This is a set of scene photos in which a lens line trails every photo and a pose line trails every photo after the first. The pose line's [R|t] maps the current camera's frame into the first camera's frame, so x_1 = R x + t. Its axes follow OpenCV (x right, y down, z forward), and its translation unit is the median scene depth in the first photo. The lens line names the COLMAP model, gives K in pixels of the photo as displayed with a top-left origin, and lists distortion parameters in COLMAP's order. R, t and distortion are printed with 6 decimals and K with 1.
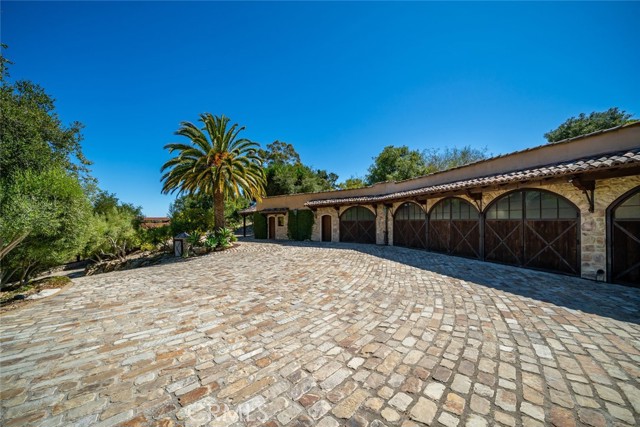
lens RADIAL K [[239.5, 0, 318.4], [0, 239.5, 210.7], [0, 0, 1]] dist [-0.000032, 0.000022]
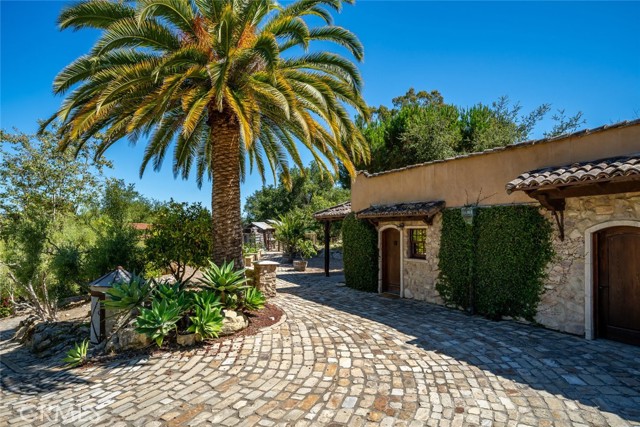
lens RADIAL K [[342.3, 0, 317.5], [0, 342.3, 213.7], [0, 0, 1]] dist [-0.001685, -0.000106]
pose [[0.903026, 0.005877, -0.429545, -0.079850], [-0.013426, 0.999804, -0.014547, 0.012255], [0.429375, 0.018904, 0.902928, 0.524273]]
